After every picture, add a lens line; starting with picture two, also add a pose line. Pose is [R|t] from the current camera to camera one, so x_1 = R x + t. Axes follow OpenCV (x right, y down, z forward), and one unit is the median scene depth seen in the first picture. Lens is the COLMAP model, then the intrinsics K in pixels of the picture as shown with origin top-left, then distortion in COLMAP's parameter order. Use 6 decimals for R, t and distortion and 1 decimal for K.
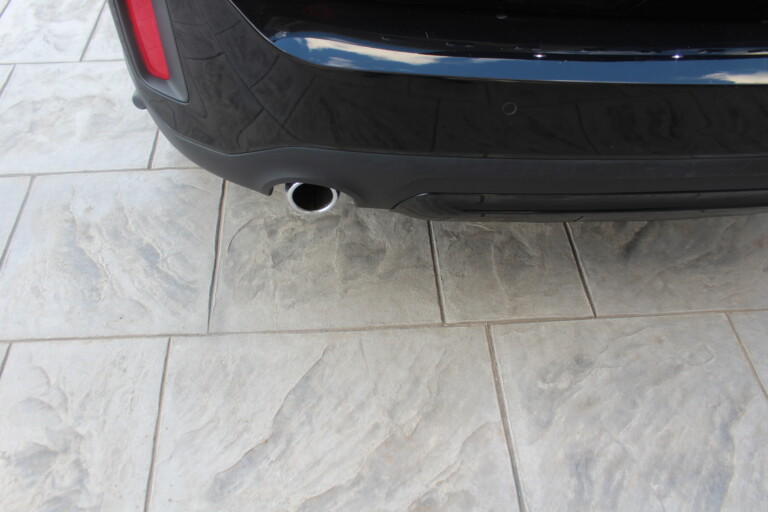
lens RADIAL K [[644.0, 0, 384.0], [0, 644.0, 253.8], [0, 0, 1]] dist [-0.153888, 0.125713]
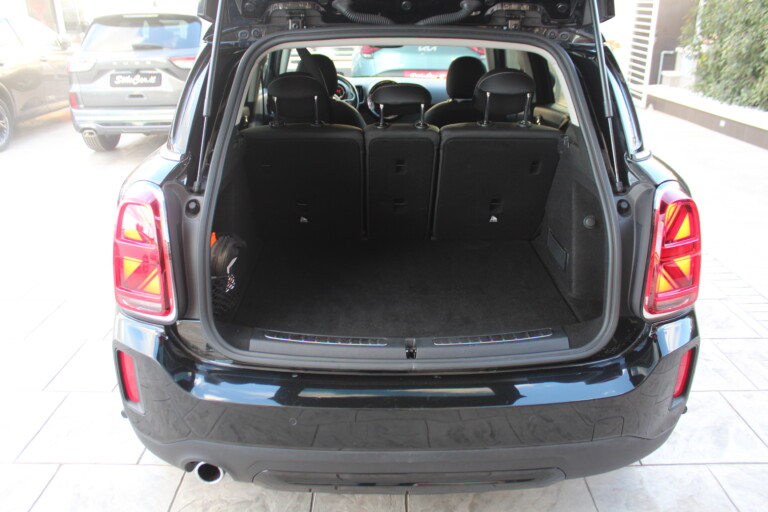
lens RADIAL K [[644.0, 0, 376.1], [0, 644.0, 253.5], [0, 0, 1]] dist [-0.153888, 0.125713]
pose [[0.995976, -0.005117, -0.089473, 0.465684], [-0.040530, 0.864718, -0.500620, 0.215471], [0.079930, 0.502232, 0.861031, -0.679520]]
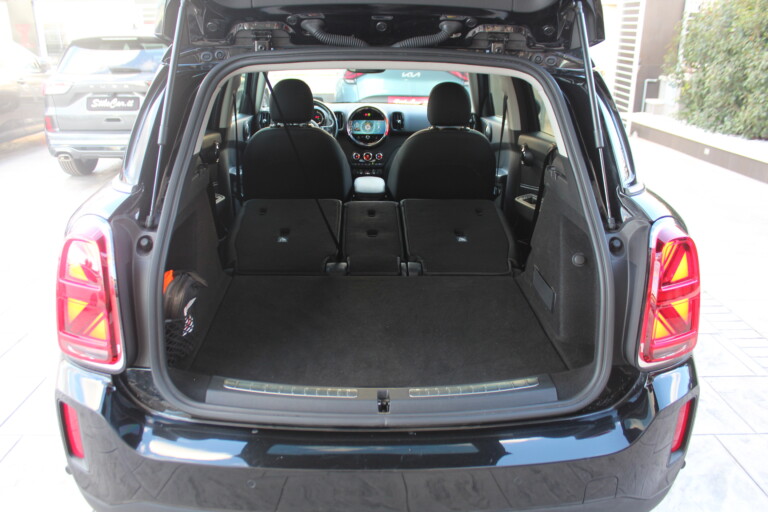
lens RADIAL K [[644.0, 0, 377.0], [0, 644.0, 252.7], [0, 0, 1]] dist [-0.153888, 0.125713]
pose [[0.997841, -0.004796, -0.065502, 0.490374], [-0.031107, 0.843863, -0.535656, 0.099279], [0.057844, 0.536537, 0.841892, -0.565723]]
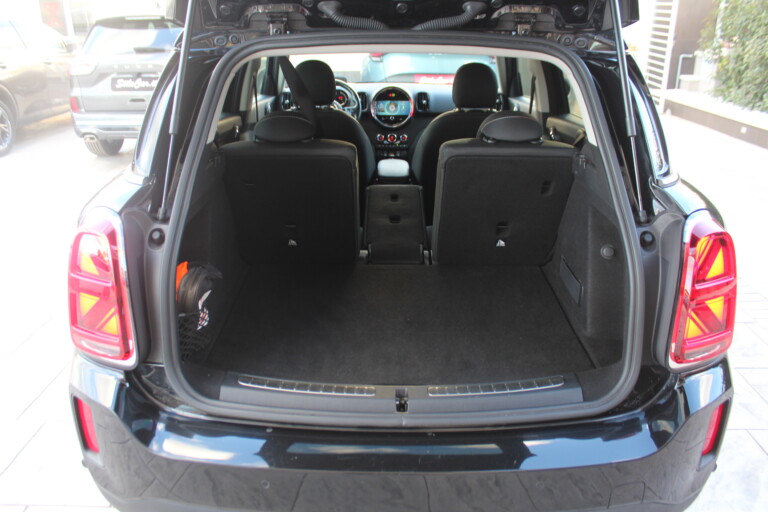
lens RADIAL K [[644.0, 0, 378.2], [0, 644.0, 255.2], [0, 0, 1]] dist [-0.153888, 0.125713]
pose [[0.994275, 0.001853, -0.106838, 0.507868], [-0.055324, 0.864324, -0.499883, 0.031868], [0.091417, 0.502931, 0.859478, -0.533397]]
